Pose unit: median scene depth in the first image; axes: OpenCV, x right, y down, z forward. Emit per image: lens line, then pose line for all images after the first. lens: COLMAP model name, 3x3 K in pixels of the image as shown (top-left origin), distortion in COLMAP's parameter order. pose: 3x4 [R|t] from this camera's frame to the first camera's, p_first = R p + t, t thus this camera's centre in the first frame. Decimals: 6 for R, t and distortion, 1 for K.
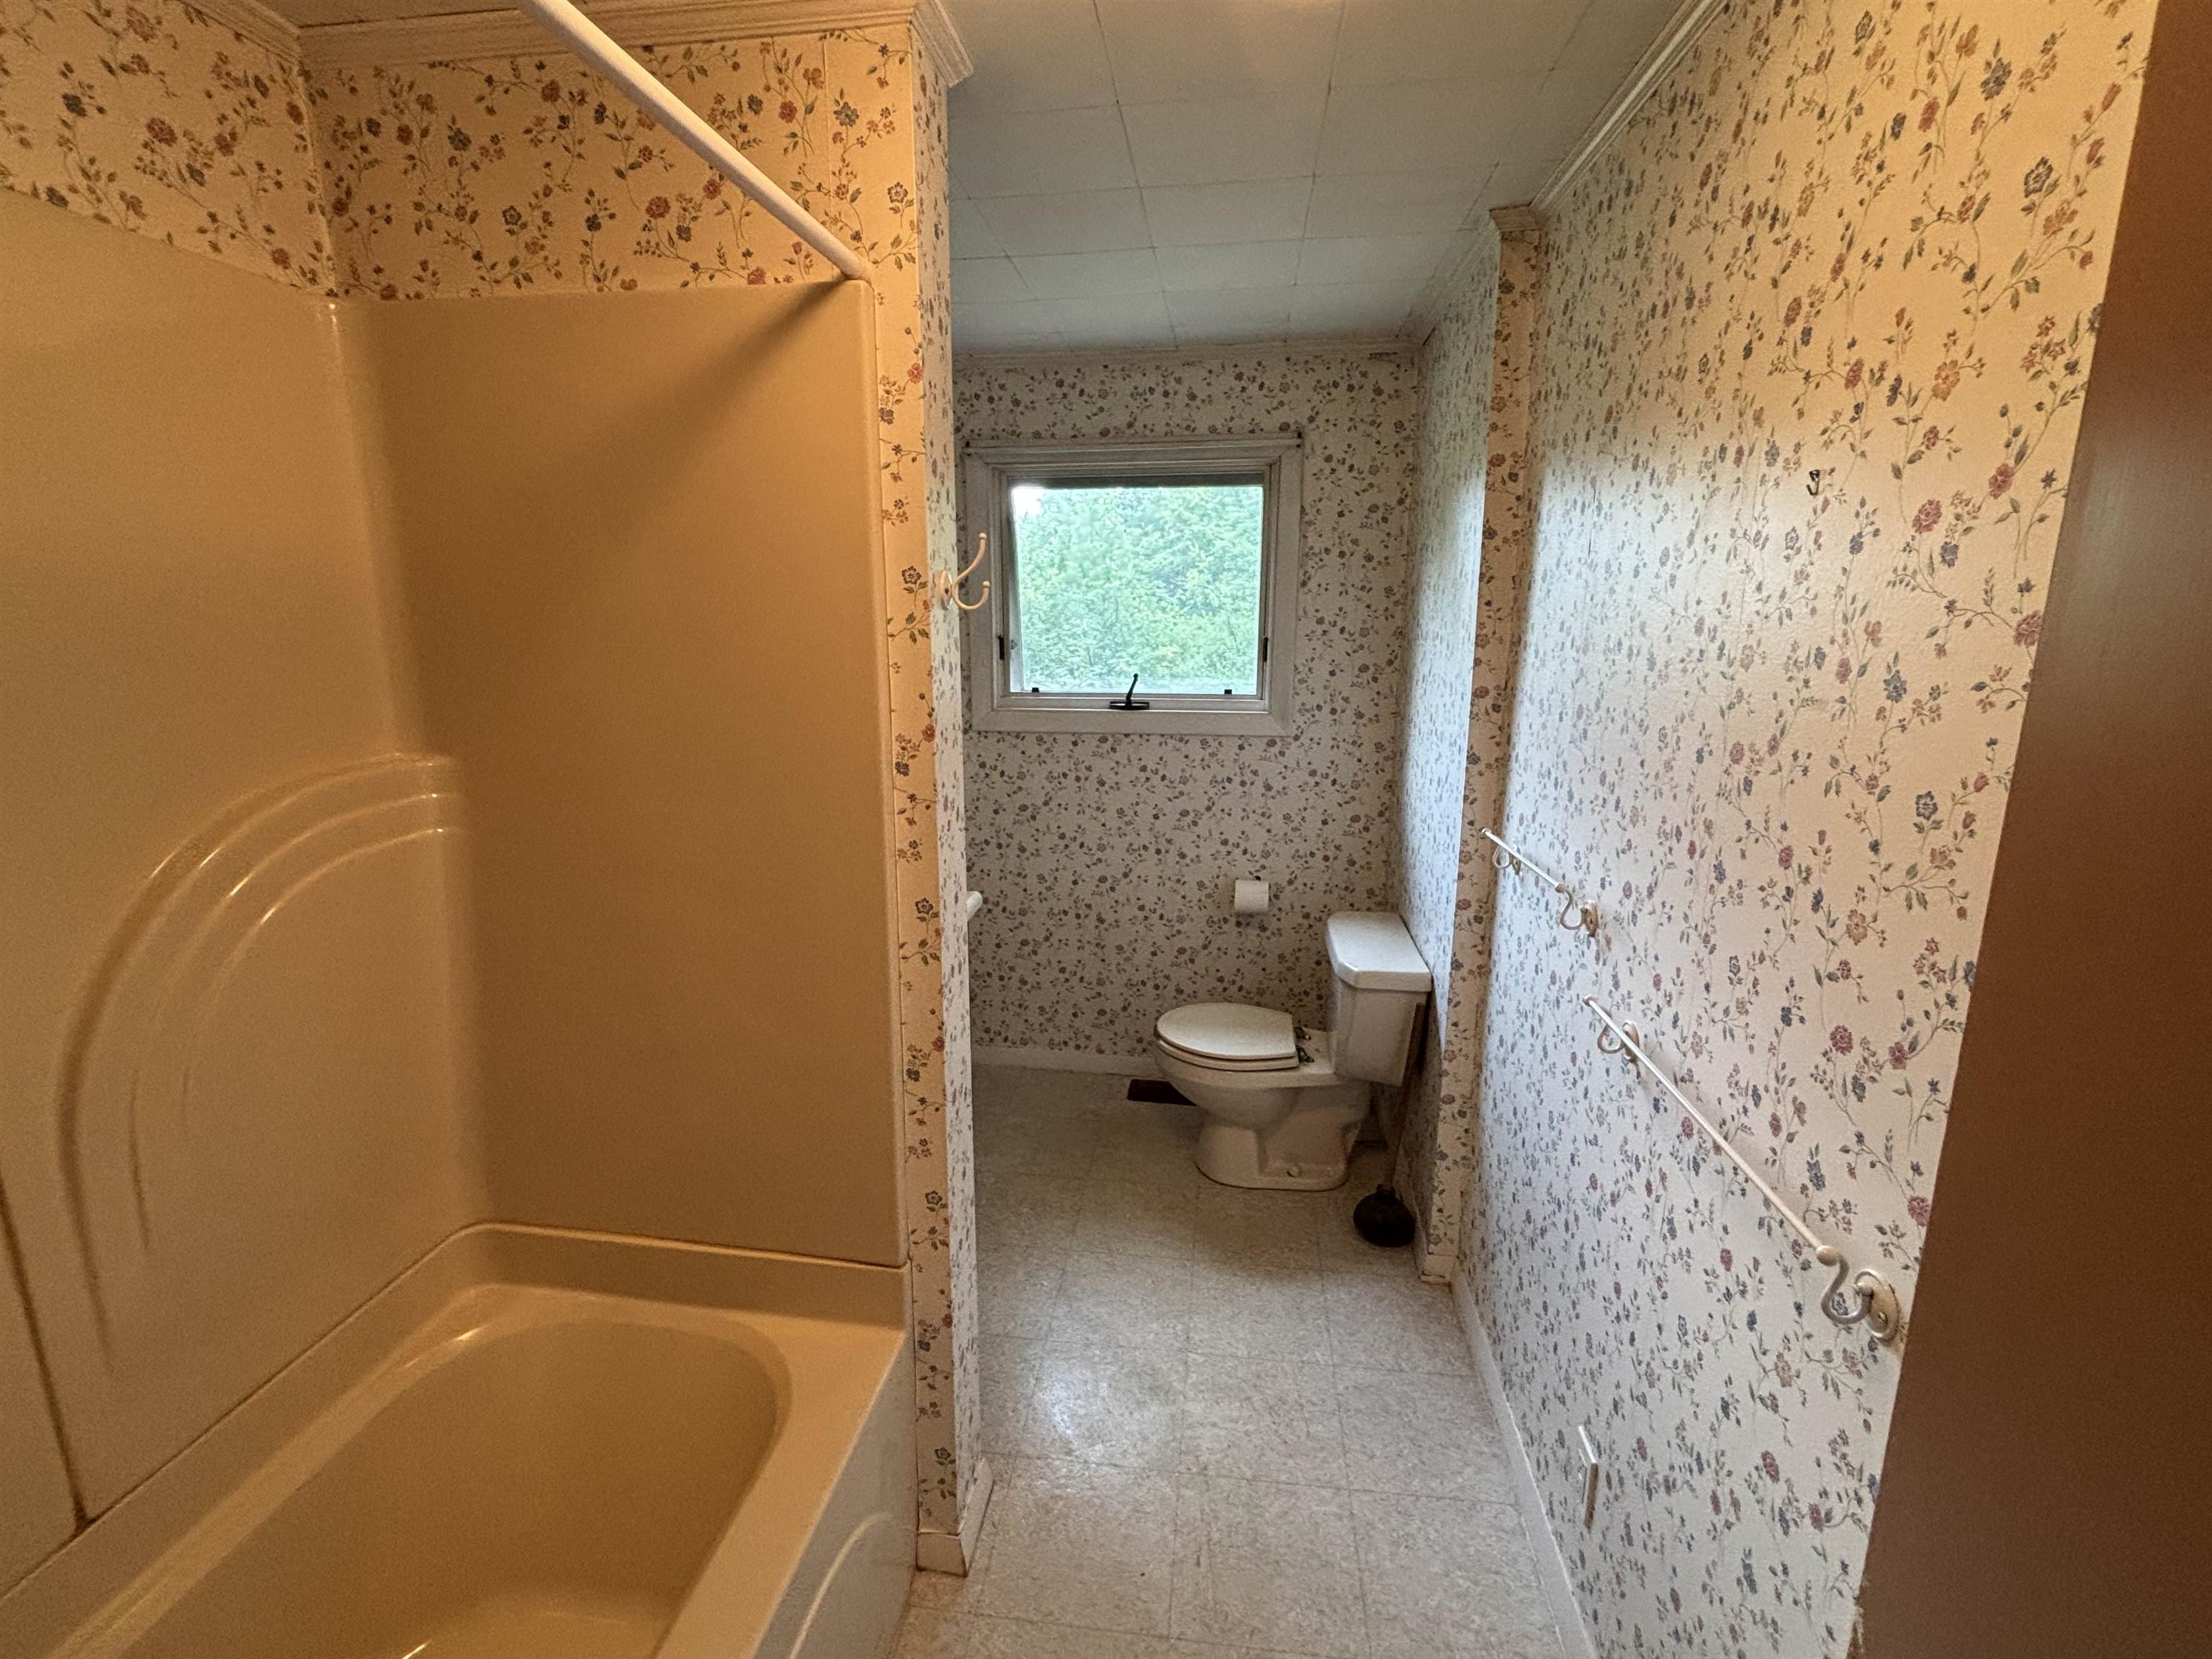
lens RADIAL K [[988.6, 0, 1104.9], [0, 988.6, 813.6], [0, 0, 1]] dist [-0.030193, 0.010489]
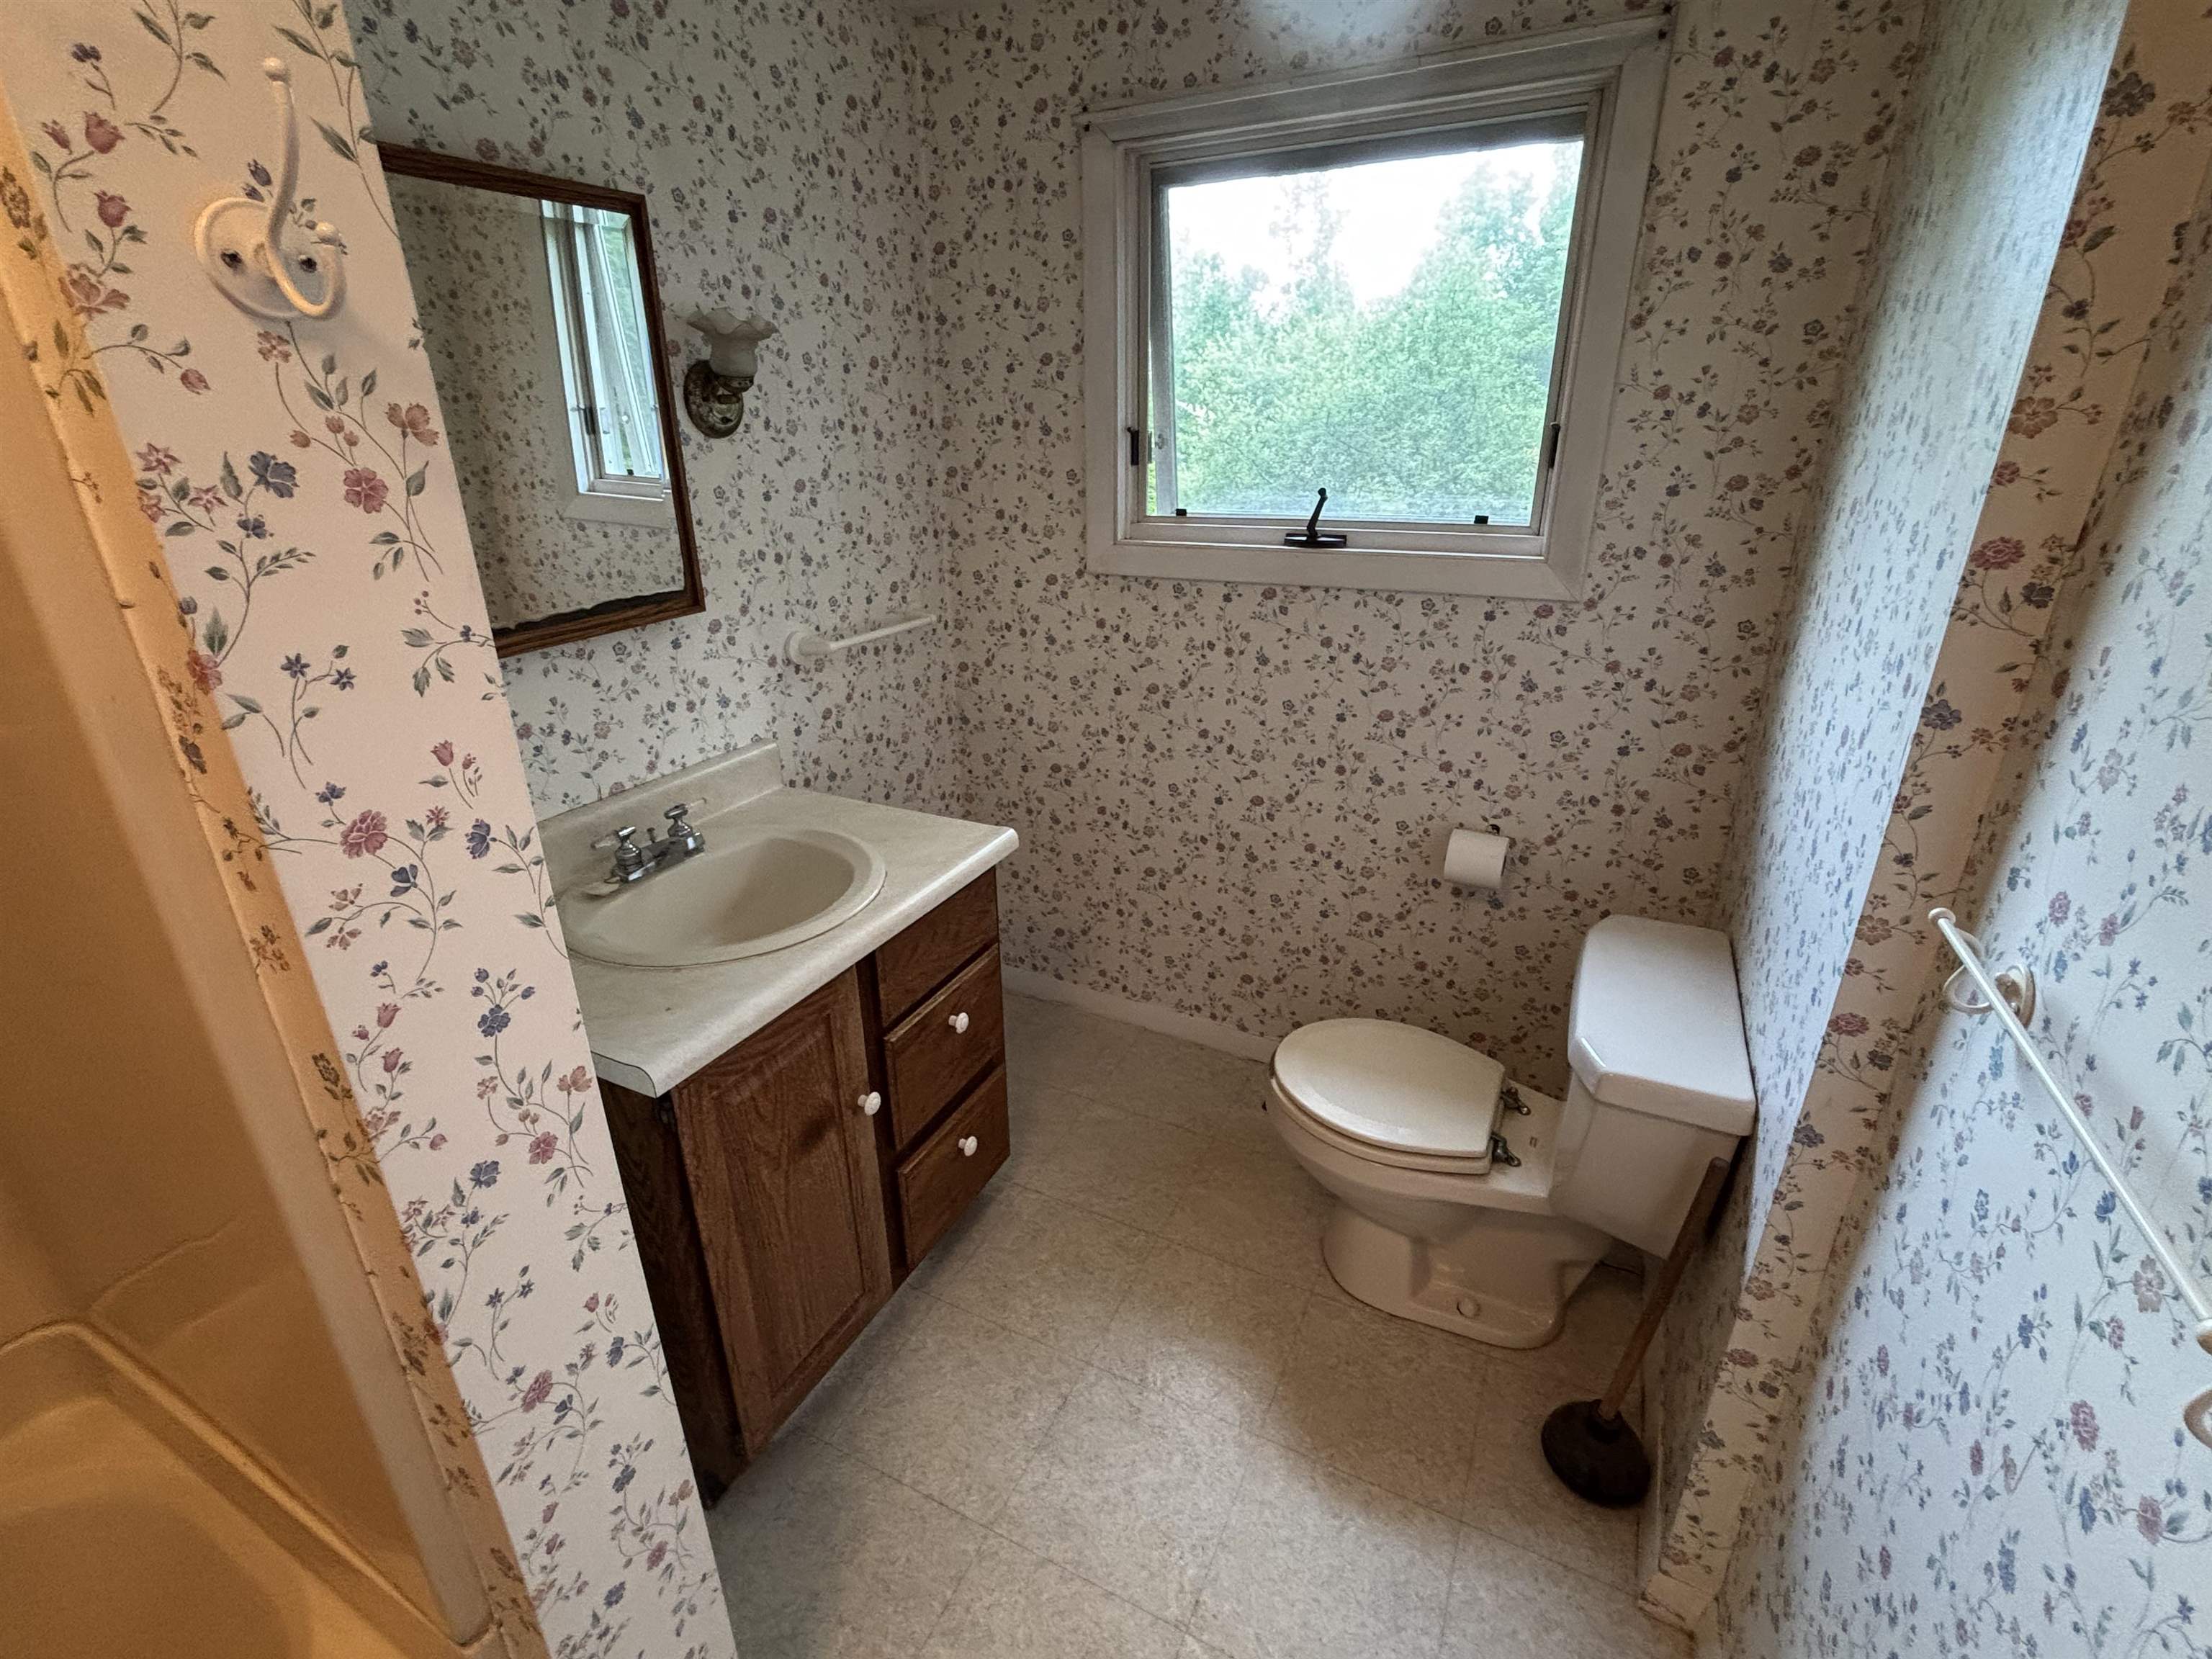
lens RADIAL K [[988.6, 0, 1104.9], [0, 988.6, 813.6], [0, 0, 1]] dist [-0.030193, 0.010489]
pose [[0.940763, 0.109785, -0.320799, 0.127866], [-0.048455, 0.979950, 0.193264, -0.055964], [0.335584, -0.166272, 0.927220, 0.354346]]
